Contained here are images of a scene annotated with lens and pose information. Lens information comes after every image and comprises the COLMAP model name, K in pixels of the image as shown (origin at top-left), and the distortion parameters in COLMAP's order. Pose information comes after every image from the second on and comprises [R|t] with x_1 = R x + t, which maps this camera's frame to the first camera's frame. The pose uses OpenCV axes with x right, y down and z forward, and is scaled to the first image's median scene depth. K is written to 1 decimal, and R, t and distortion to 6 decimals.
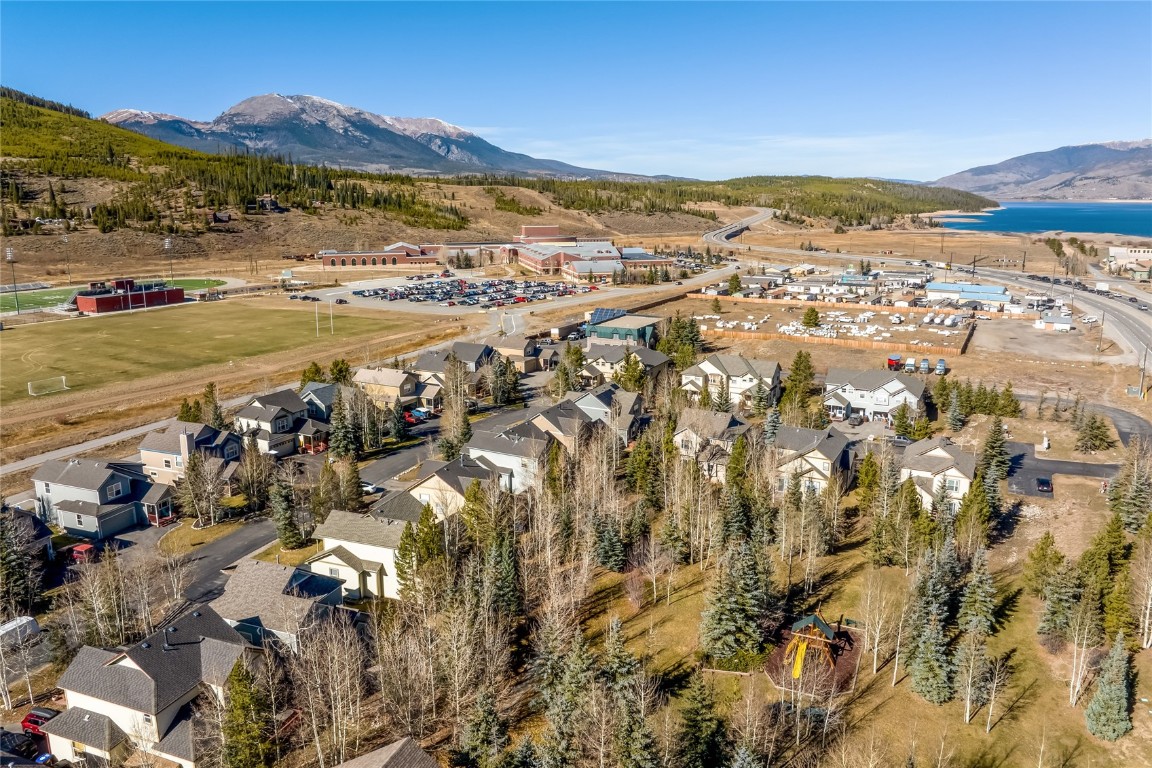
lens RADIAL K [[798.0, 0, 573.2], [0, 798.0, 384.1], [0, 0, 1]] dist [-0.049688, 0.012859]
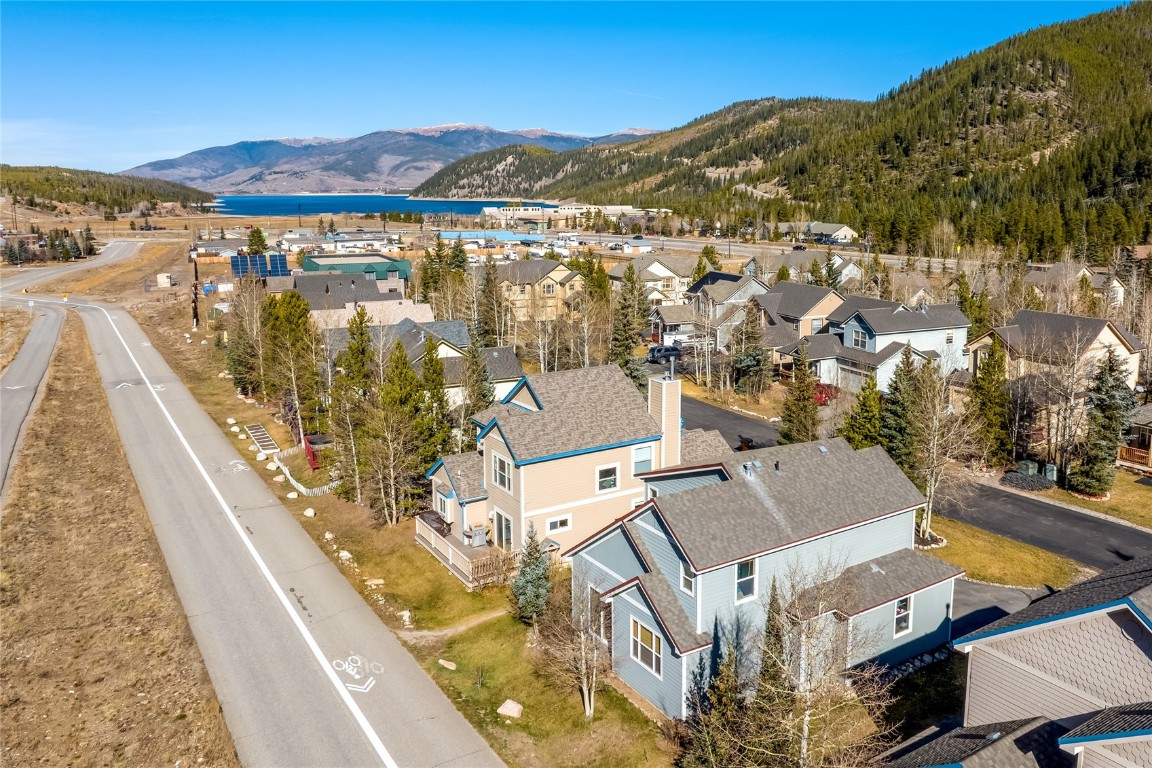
lens RADIAL K [[891.0, 0, 613.0], [0, 891.0, 354.8], [0, 0, 1]] dist [-0.052832, -0.003098]
pose [[0.589952, -0.136544, 0.795809, -0.151239], [0.179012, 0.983188, 0.035989, 0.005400], [-0.787344, 0.121228, 0.604477, 0.134057]]
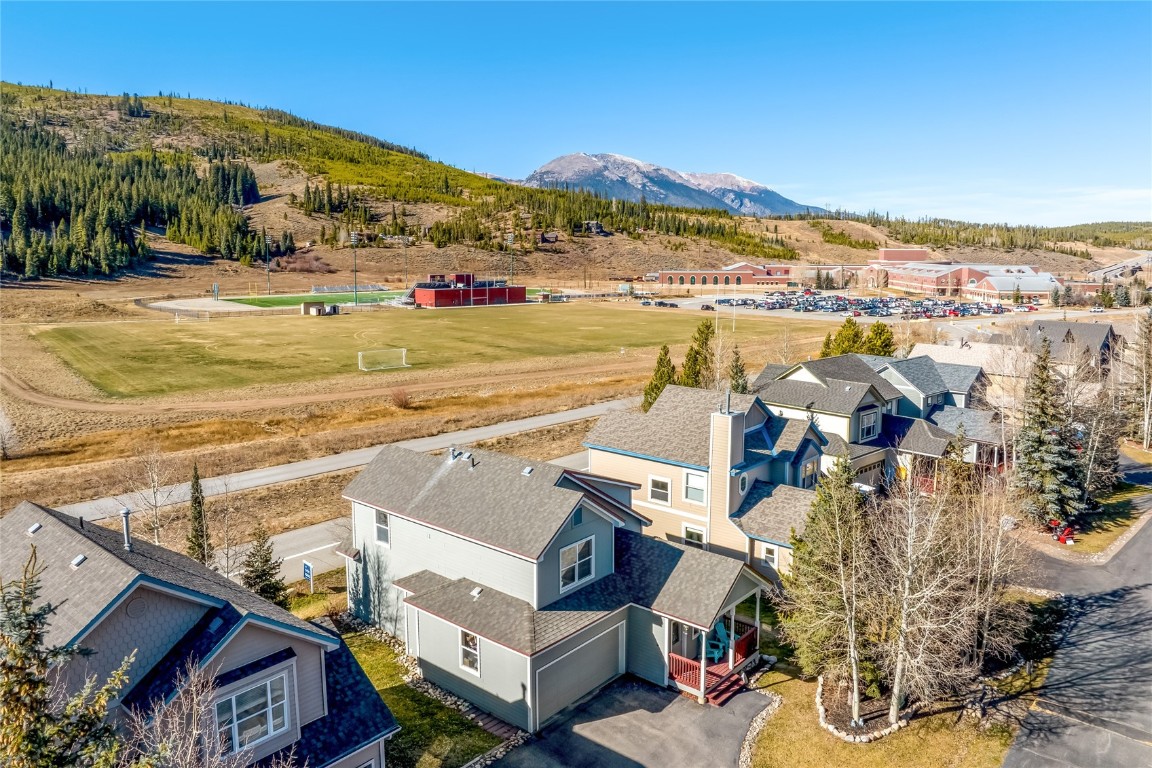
lens RADIAL K [[798.0, 0, 578.2], [0, 798.0, 385.4], [0, 0, 1]] dist [-0.049688, 0.012859]
pose [[0.940477, 0.058790, -0.334735, -0.077029], [-0.079784, 0.995592, -0.049305, 0.013100], [0.330360, 0.073076, 0.941022, 0.112020]]
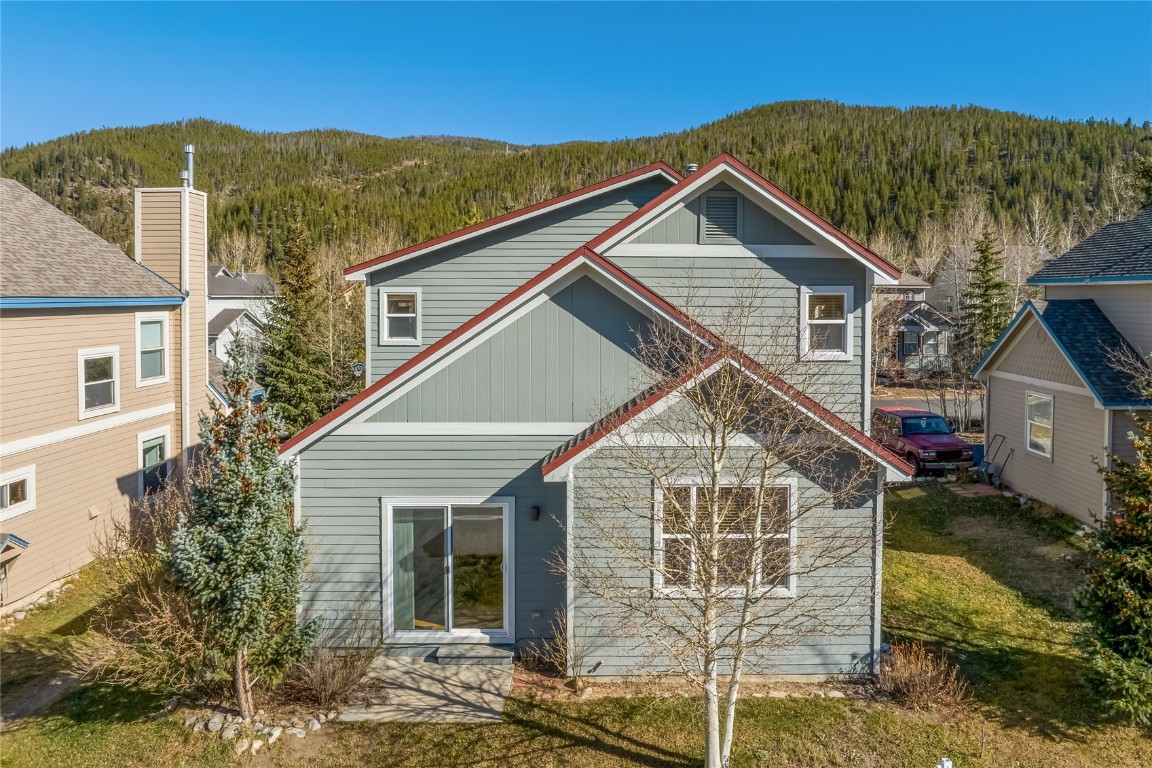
lens RADIAL K [[798.0, 0, 574.2], [0, 798.0, 379.1], [0, 0, 1]] dist [-0.049688, 0.012859]
pose [[-0.381733, -0.059262, 0.922371, -0.126365], [0.199838, 0.969046, 0.144966, 0.017599], [-0.902410, 0.239663, -0.358074, 0.175948]]
